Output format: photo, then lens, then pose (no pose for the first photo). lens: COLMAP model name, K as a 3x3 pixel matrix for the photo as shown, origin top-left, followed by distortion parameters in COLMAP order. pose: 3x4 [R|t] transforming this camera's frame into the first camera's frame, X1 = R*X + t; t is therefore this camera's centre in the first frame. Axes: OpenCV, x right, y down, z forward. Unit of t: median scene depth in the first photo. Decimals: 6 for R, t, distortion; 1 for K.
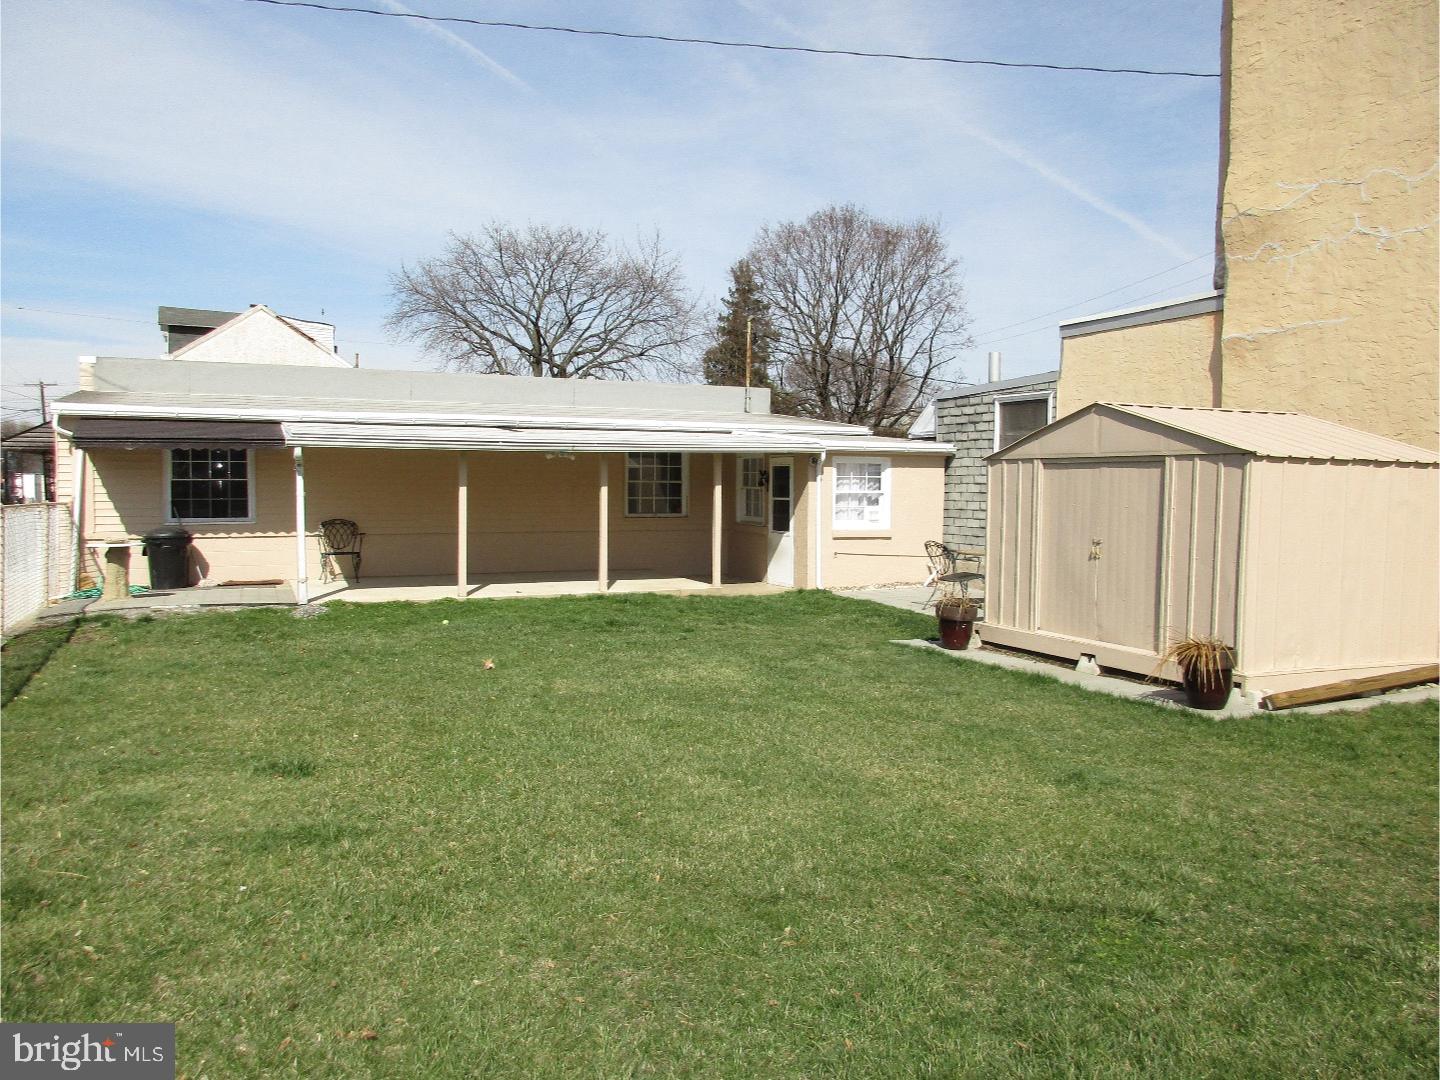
lens RADIAL K [[1110.5, 0, 723.4], [0, 1110.5, 547.2], [0, 0, 1]] dist [-0.021402, 0.025610]
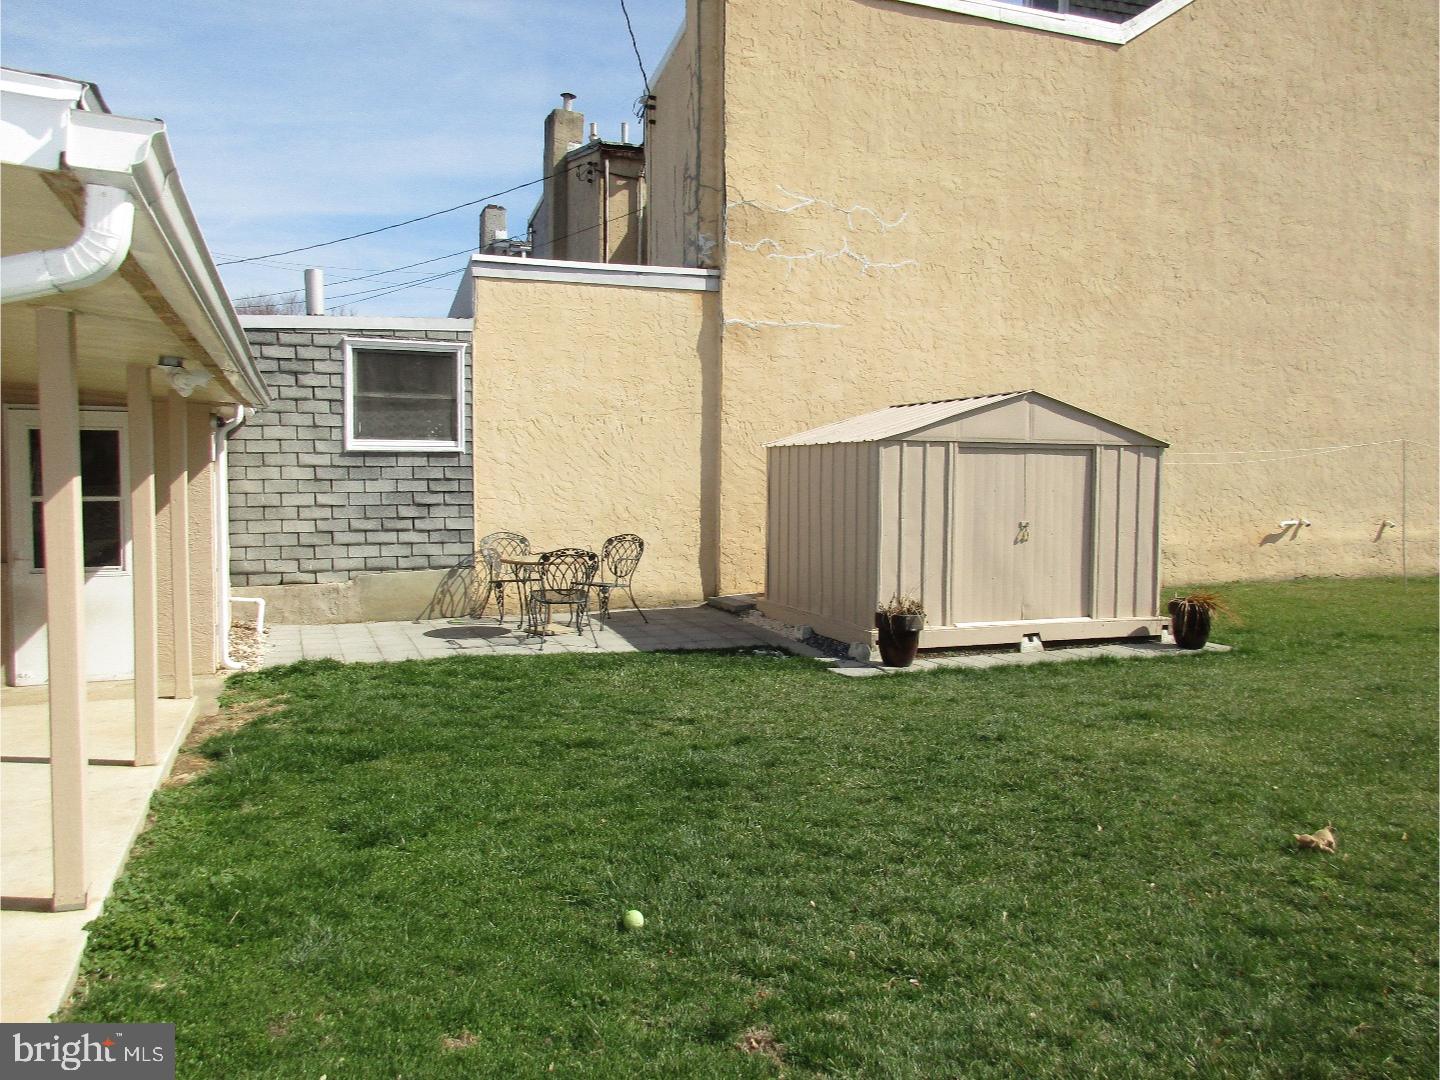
lens RADIAL K [[1110.5, 0, 720.5], [0, 1110.5, 530.0], [0, 0, 1]] dist [-0.021402, 0.025610]
pose [[0.051661, -0.059234, 0.996906, -0.448110], [0.053156, 0.996987, 0.056485, -0.046637], [-0.997249, 0.050074, 0.054654, 0.773615]]
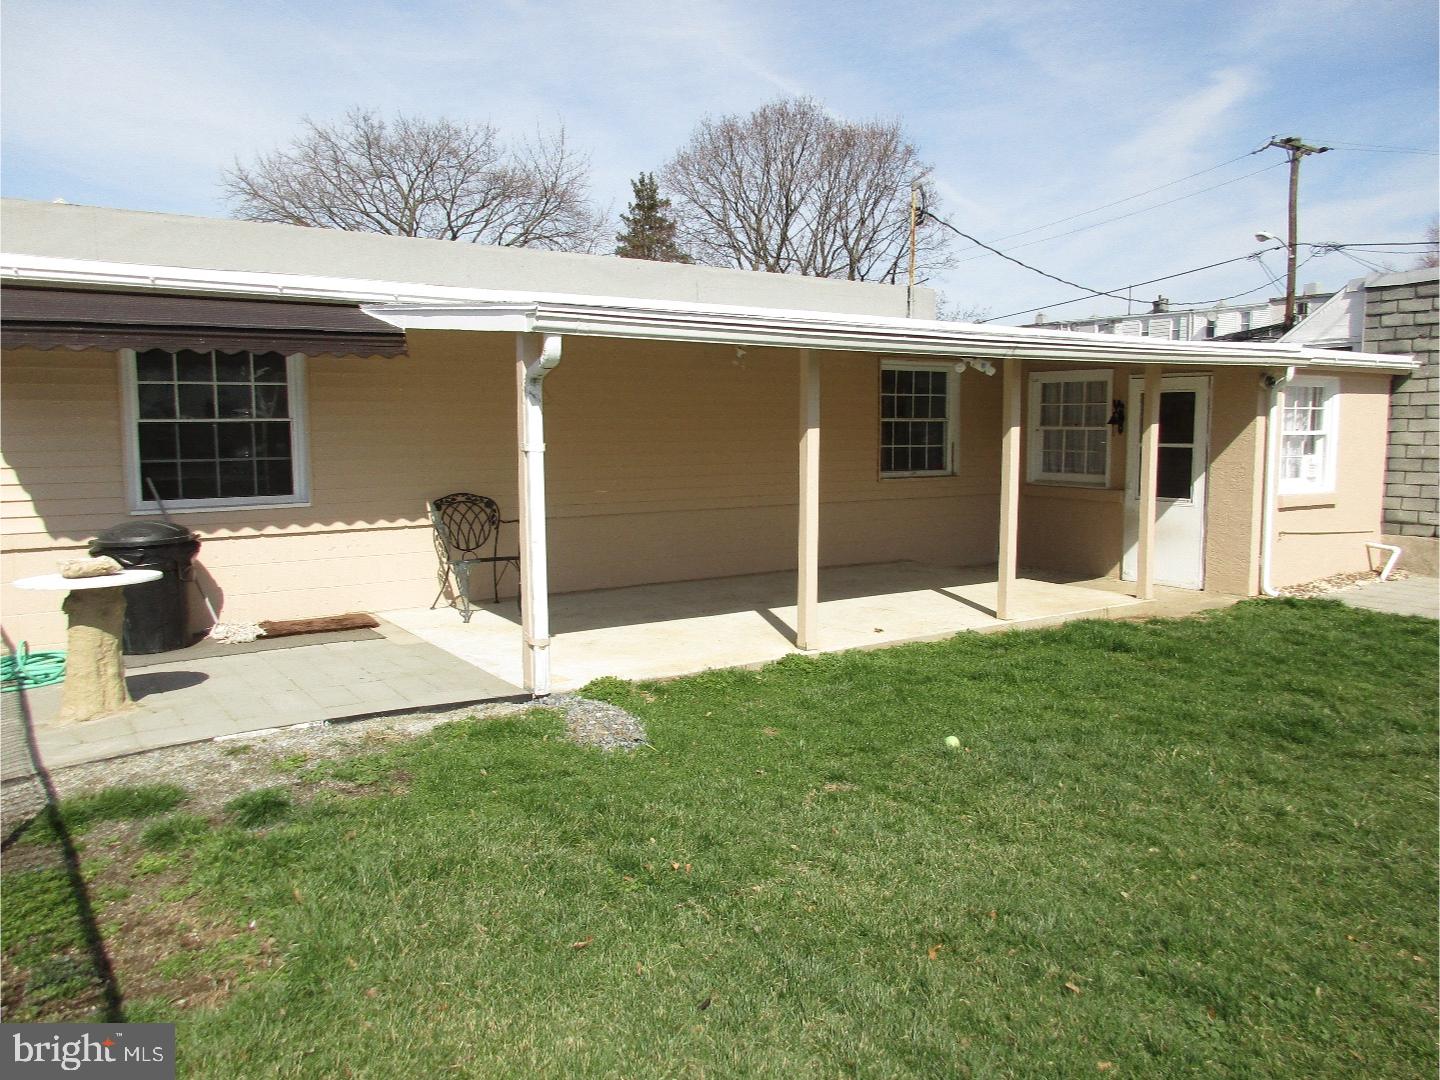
lens RADIAL K [[1110.5, 0, 716.9], [0, 1110.5, 543.0], [0, 0, 1]] dist [-0.021402, 0.025610]
pose [[0.984585, -0.027610, 0.172711, -0.333596], [0.019835, 0.998717, 0.046585, -0.025165], [-0.173776, -0.042441, 0.983870, 0.479395]]
